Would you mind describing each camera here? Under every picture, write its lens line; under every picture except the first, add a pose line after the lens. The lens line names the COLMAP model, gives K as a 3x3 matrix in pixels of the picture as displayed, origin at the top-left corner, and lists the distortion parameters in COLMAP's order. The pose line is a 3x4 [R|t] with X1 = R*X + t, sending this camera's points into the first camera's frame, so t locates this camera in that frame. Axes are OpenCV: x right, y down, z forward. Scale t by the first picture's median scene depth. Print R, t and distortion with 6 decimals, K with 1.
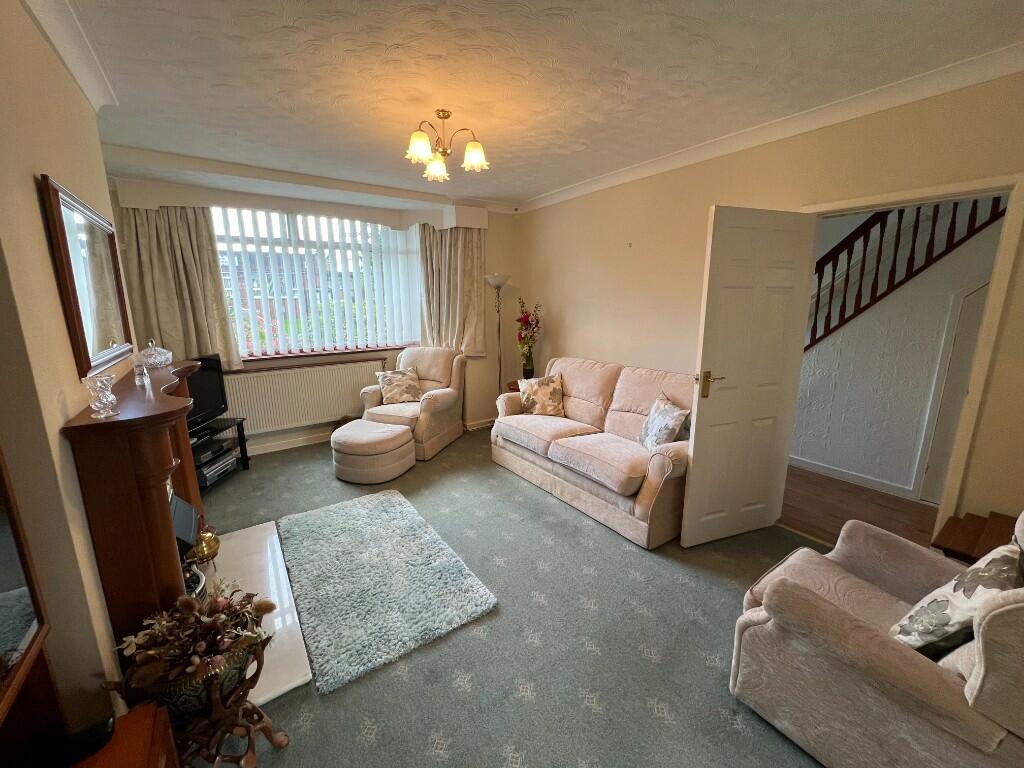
lens RADIAL K [[410.6, 0, 511.2], [0, 410.6, 383.0], [0, 0, 1]] dist [0.000306, 0.000023]
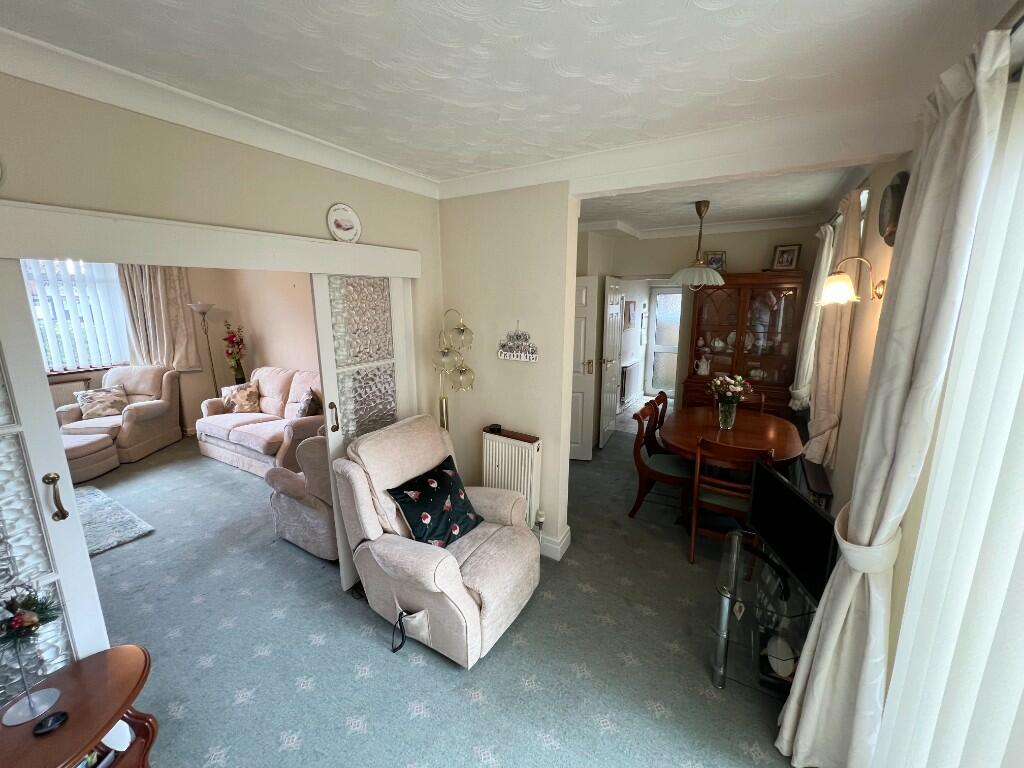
lens RADIAL K [[410.6, 0, 510.0], [0, 410.6, 379.6], [0, 0, 1]] dist [0.000306, 0.000023]
pose [[0.914873, -0.079360, 0.395866, 0.331563], [0.085090, 0.996368, 0.003094, 0.039650], [-0.394674, 0.030854, 0.918303, -0.512398]]
